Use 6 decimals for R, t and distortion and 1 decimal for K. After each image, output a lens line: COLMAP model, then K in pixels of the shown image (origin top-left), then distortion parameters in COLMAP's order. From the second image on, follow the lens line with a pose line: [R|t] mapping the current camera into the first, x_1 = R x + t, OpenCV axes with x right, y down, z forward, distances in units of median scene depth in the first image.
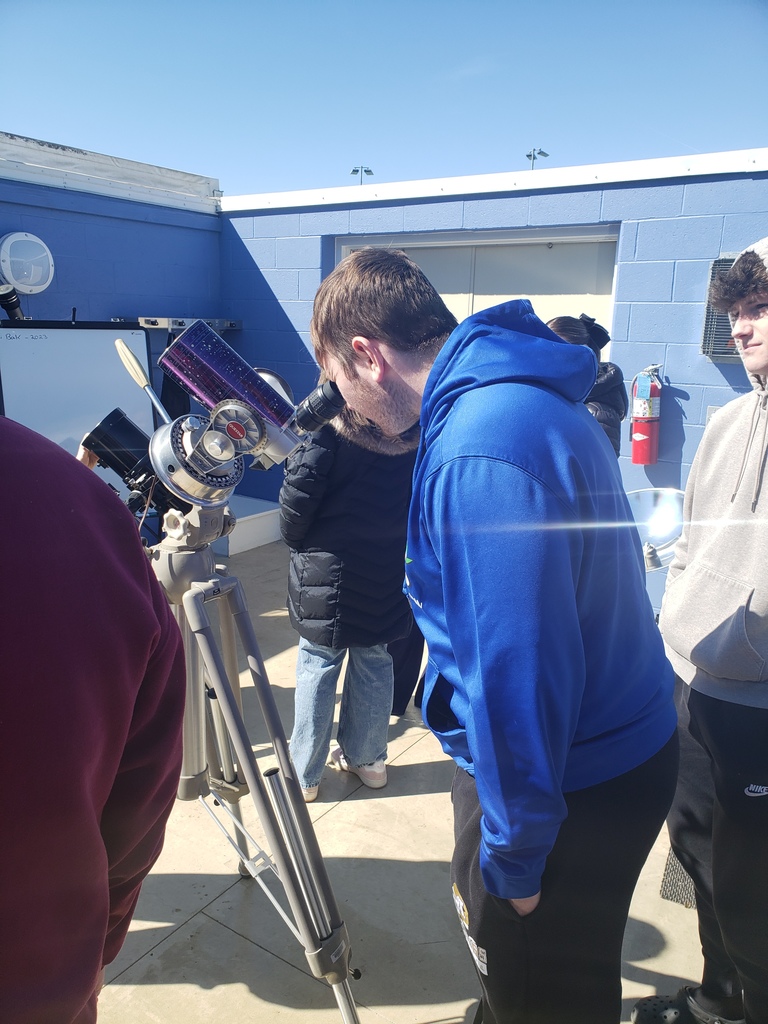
lens RADIAL K [[807.0, 0, 384.0], [0, 807.0, 512.0], [0, 0, 1]] dist [-0.007796, 0.063550]
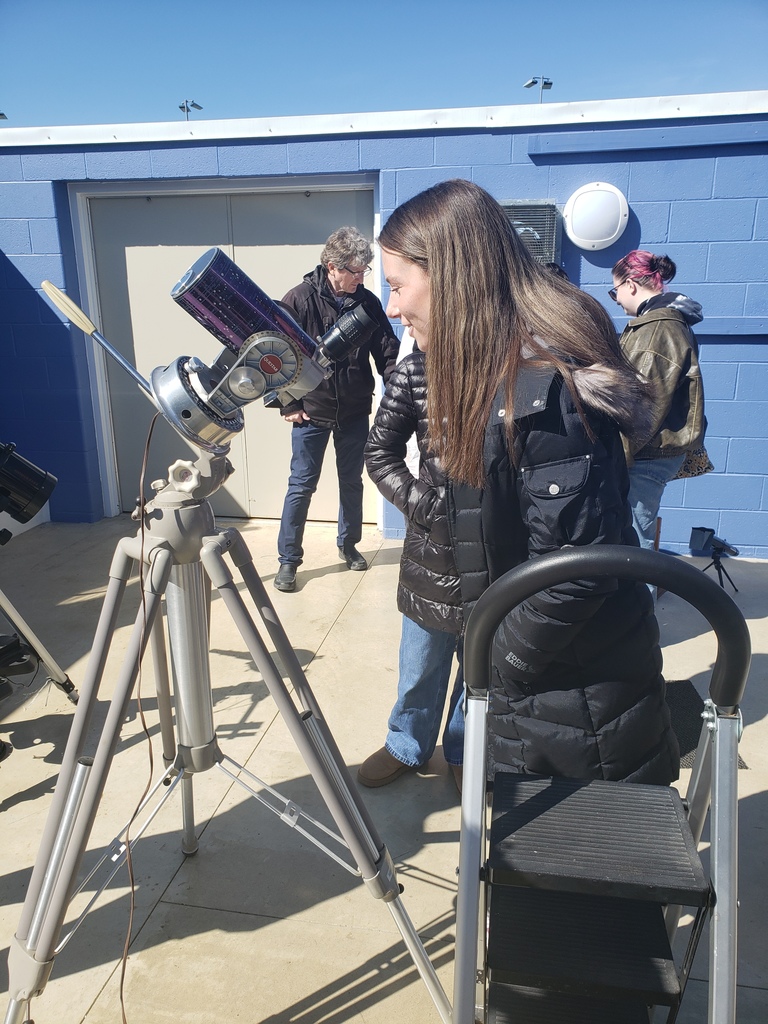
lens RADIAL K [[808.7, 0, 396.3], [0, 808.7, 509.1], [0, 0, 1]] dist [-0.001249, 0.046231]
pose [[0.919177, -0.137286, 0.369144, -0.218091], [0.121586, 0.990412, 0.065587, 0.012117], [-0.374608, -0.015404, 0.927055, 0.027272]]
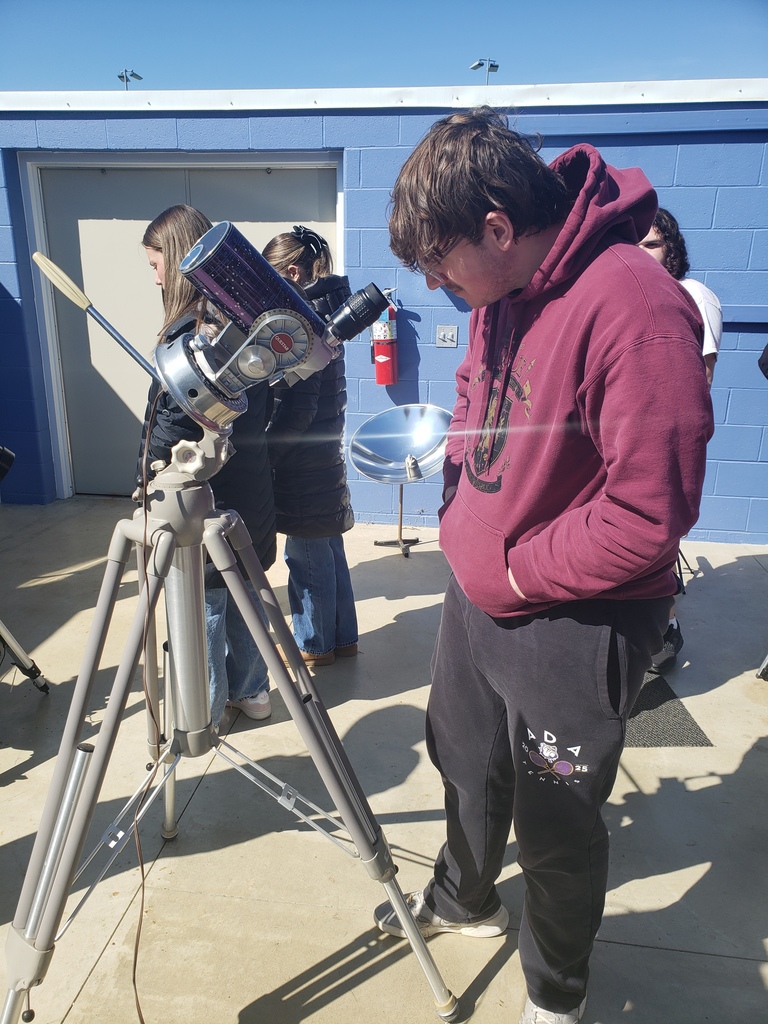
lens RADIAL K [[807.0, 0, 384.0], [0, 807.0, 512.0], [0, 0, 1]] dist [-0.007796, 0.063550]
pose [[0.898078, -0.142856, 0.415990, -0.254310], [0.112656, 0.988946, 0.096404, 0.007814], [-0.425163, -0.039714, 0.904245, 0.048963]]
